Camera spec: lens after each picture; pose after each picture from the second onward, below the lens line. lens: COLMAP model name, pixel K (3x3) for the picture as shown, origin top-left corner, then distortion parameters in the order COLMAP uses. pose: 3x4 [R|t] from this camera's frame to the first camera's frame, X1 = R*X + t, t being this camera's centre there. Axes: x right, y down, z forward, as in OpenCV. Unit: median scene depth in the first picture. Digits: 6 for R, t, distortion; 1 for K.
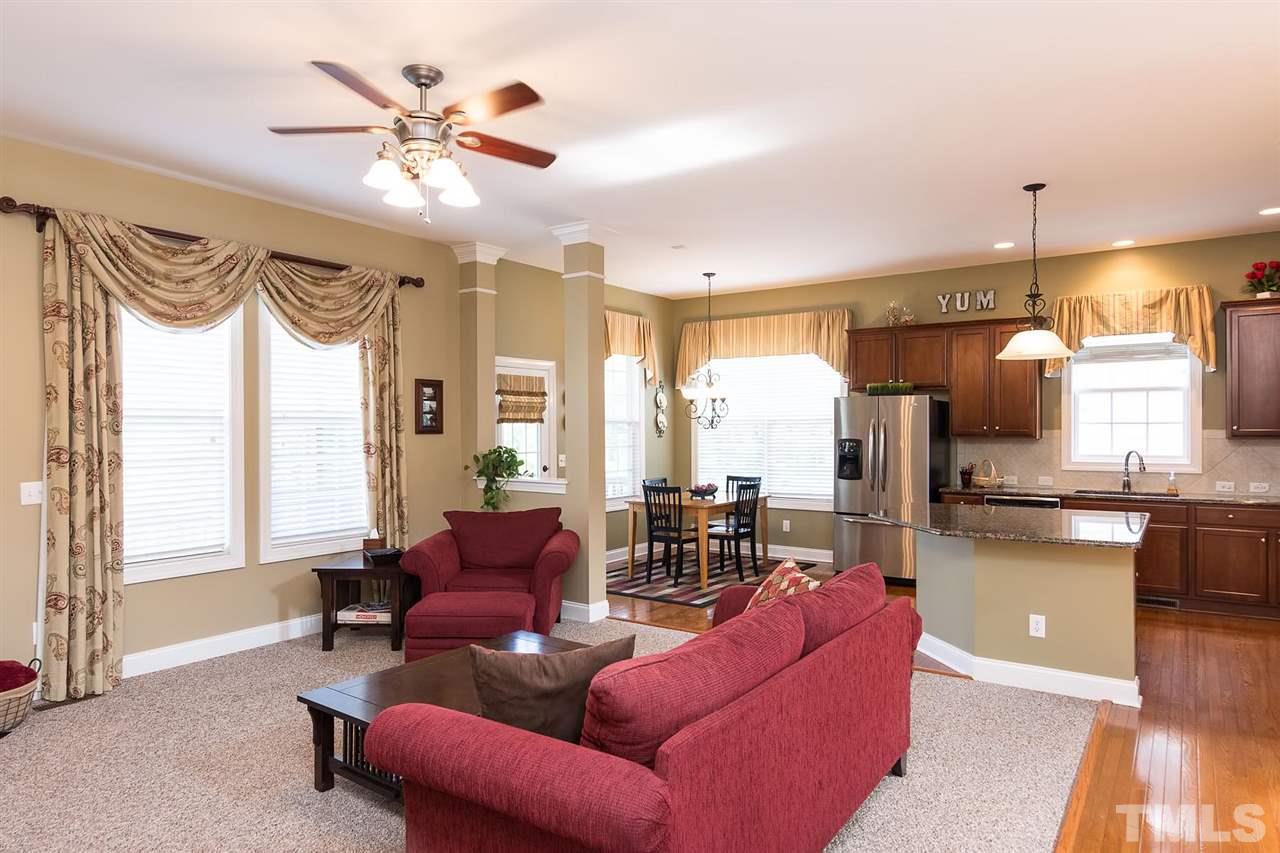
lens RADIAL K [[795.4, 0, 640.0], [0, 795.4, 426.5], [0, 0, 1]] dist [-0.002635, -0.000101]
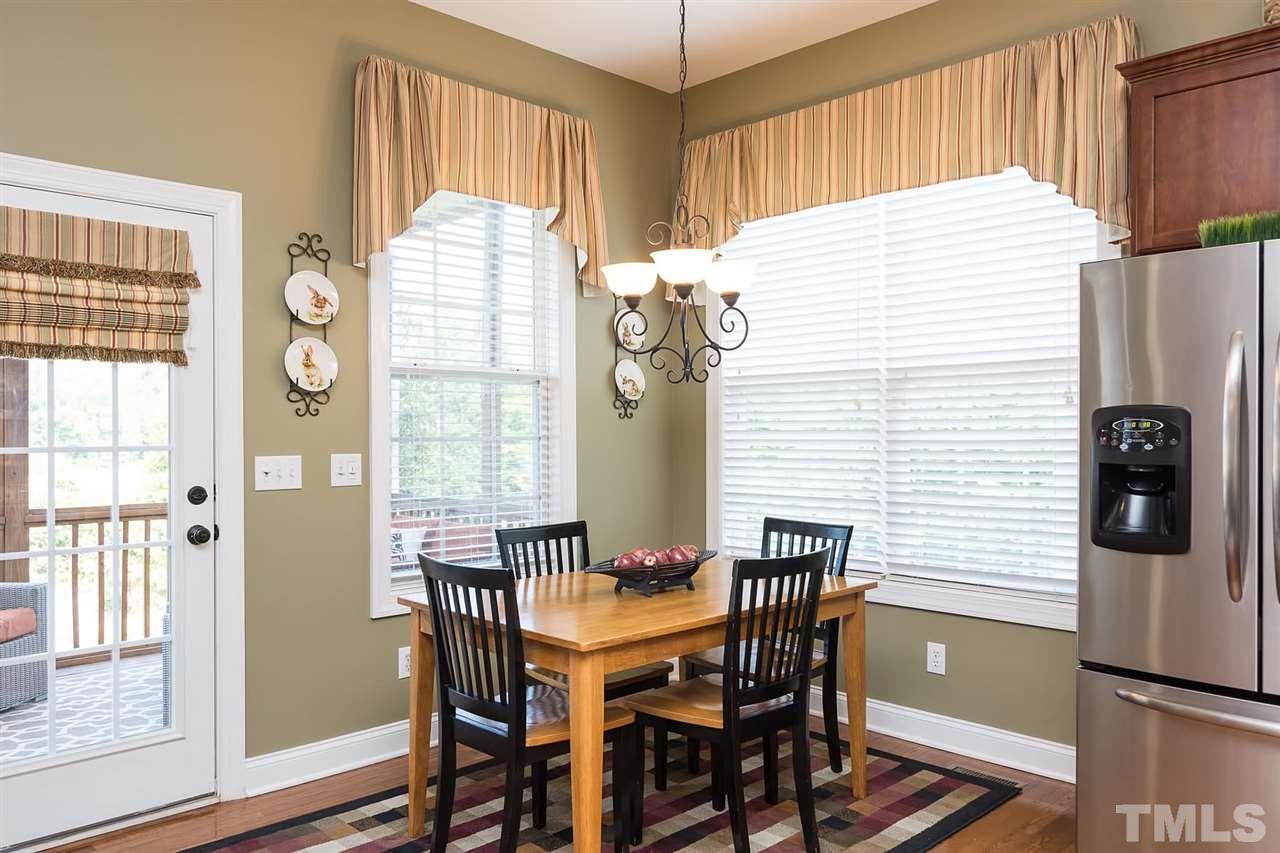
lens RADIAL K [[947.2, 0, 640.0], [0, 947.2, 426.5], [0, 0, 1]] dist [-0.002271, -0.001265]
pose [[0.981720, 0.001106, -0.190325, 0.143247], [-0.001540, 0.999997, -0.002132, 0.021936], [0.190322, 0.002386, 0.981719, 0.591909]]
